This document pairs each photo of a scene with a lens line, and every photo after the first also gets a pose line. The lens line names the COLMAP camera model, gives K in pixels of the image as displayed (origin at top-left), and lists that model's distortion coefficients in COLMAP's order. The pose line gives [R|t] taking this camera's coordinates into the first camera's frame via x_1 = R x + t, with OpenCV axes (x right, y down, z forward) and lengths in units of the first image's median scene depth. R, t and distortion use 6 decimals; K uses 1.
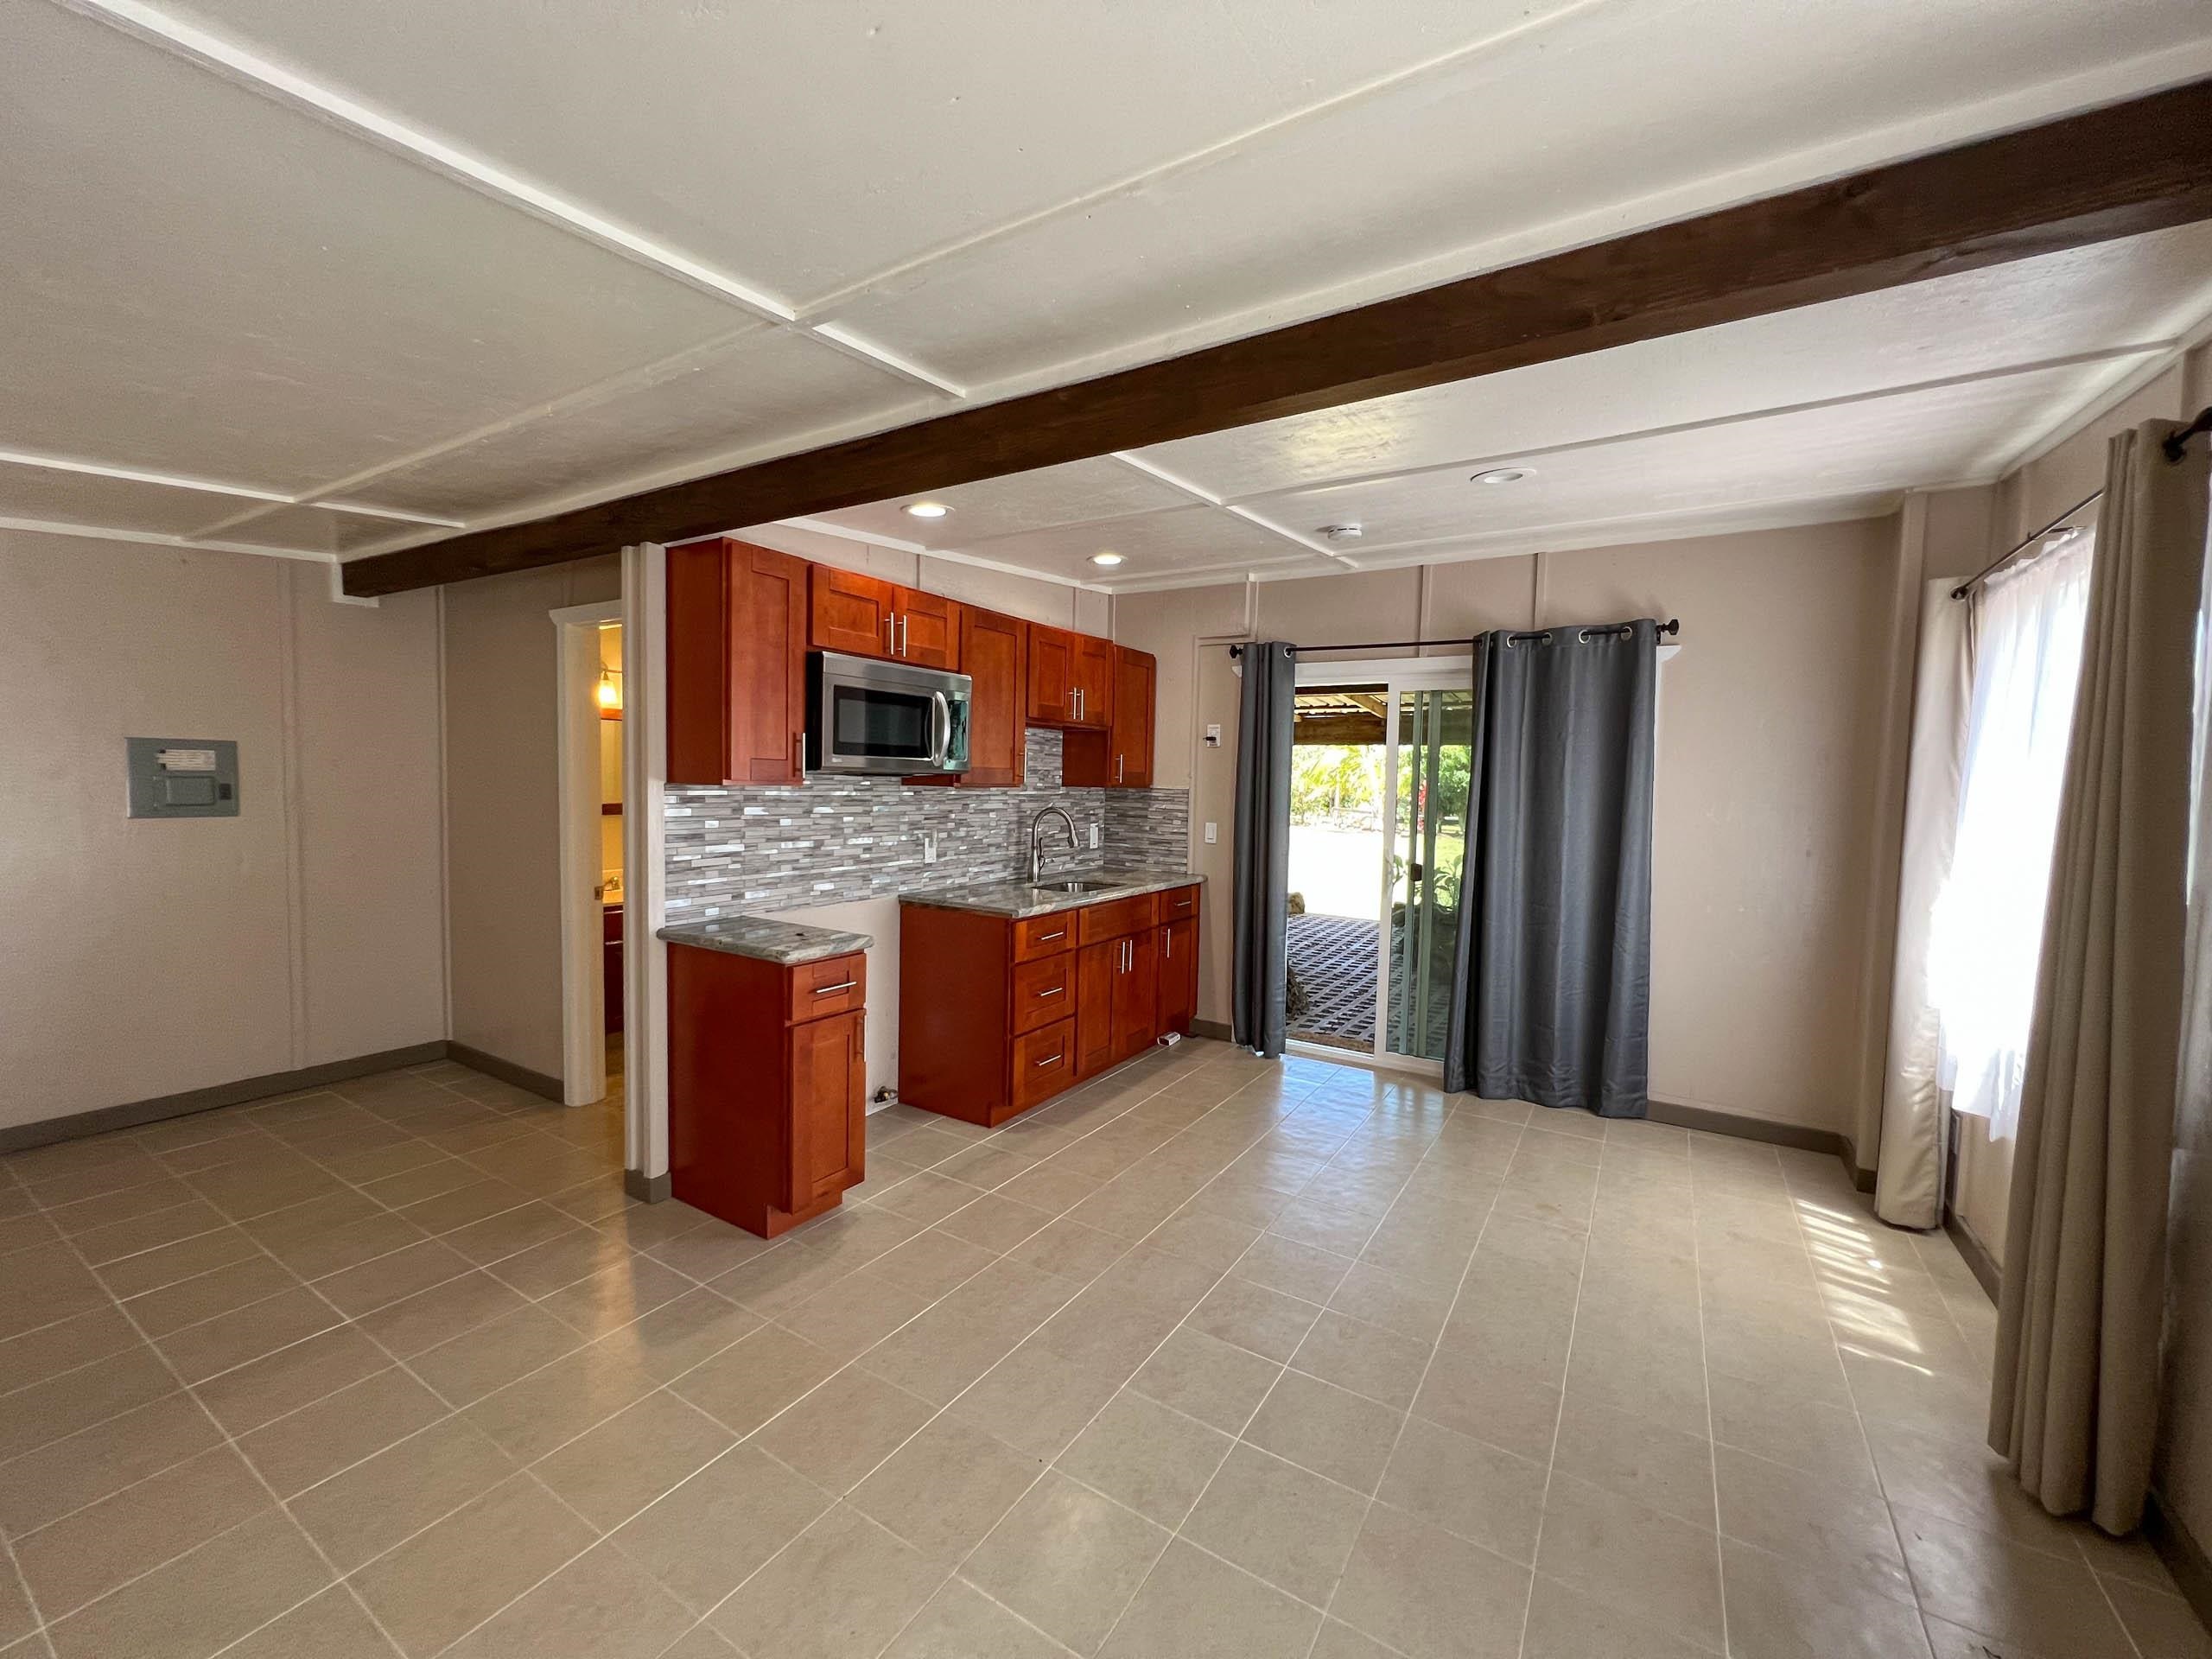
lens RADIAL K [[886.0, 0, 1102.3], [0, 886.0, 832.2], [0, 0, 1]] dist [-0.001327, 0.000110]
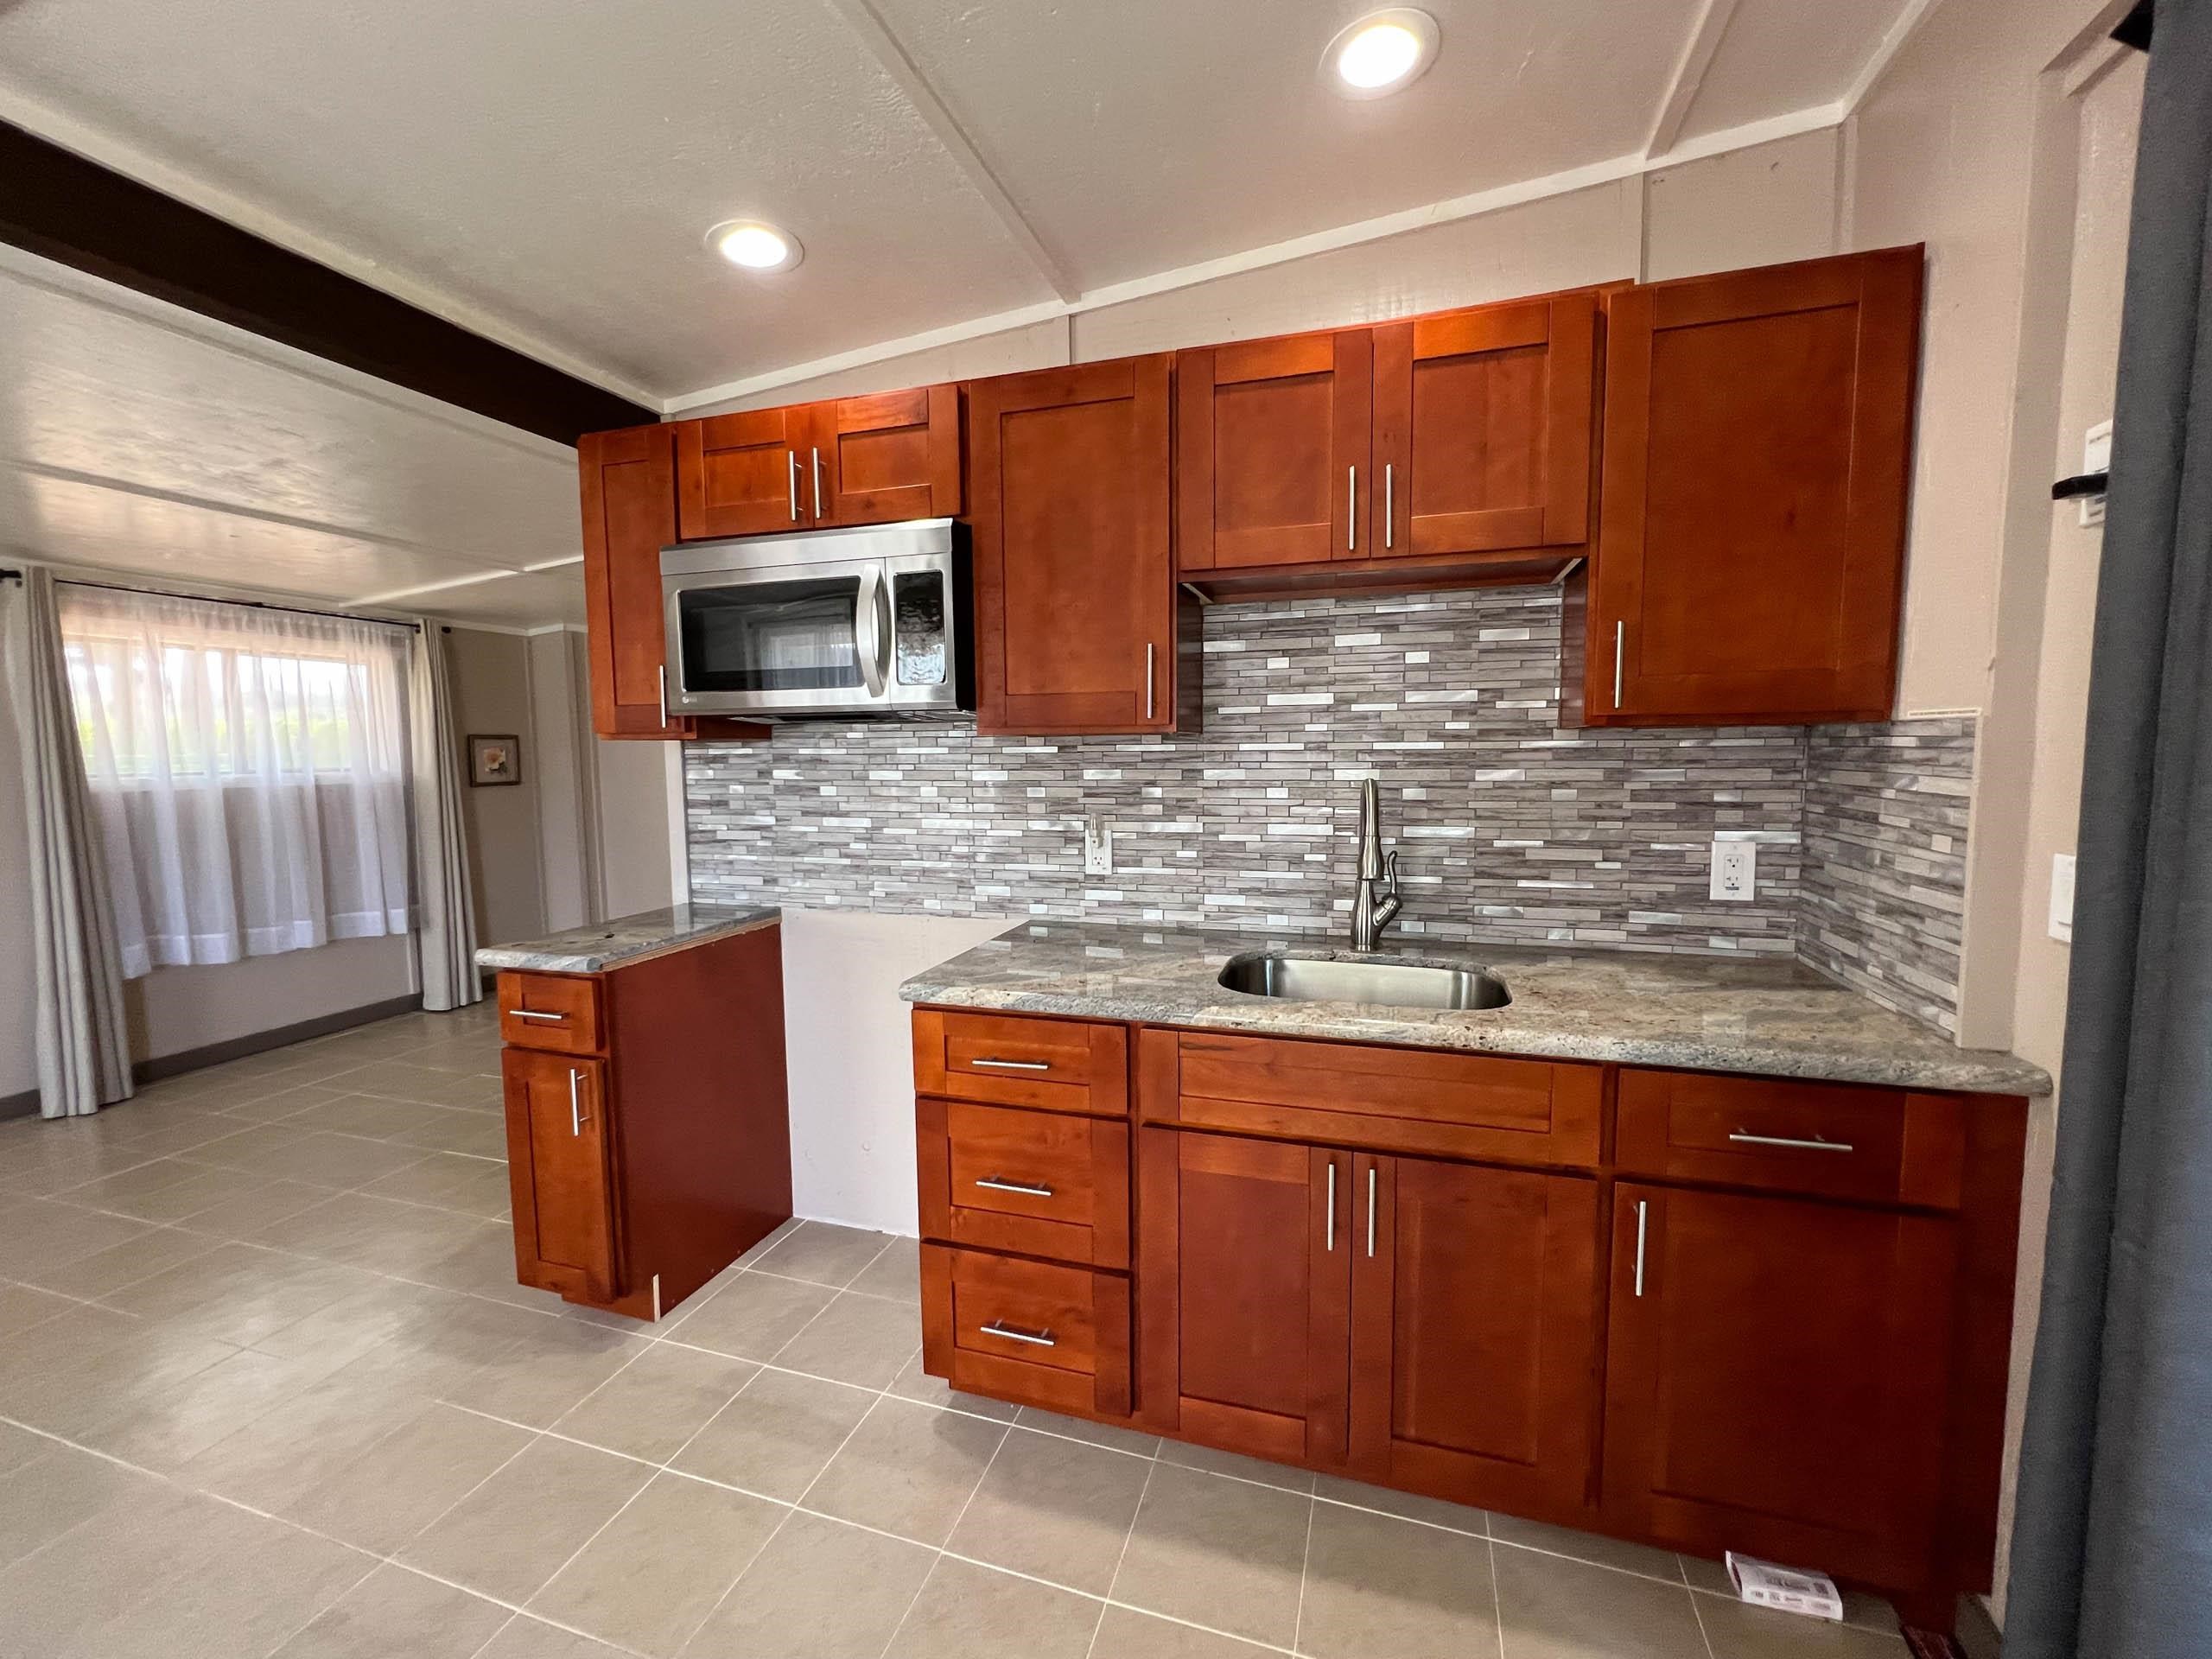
lens RADIAL K [[904.2, 0, 1106.0], [0, 904.2, 829.5], [0, 0, 1]] dist [-0.000637, 0.000036]
pose [[0.250960, 0.059099, -0.966192, 0.371253], [-0.043977, 0.997800, 0.049610, -0.022986], [0.966998, 0.030040, 0.253007, 0.898162]]
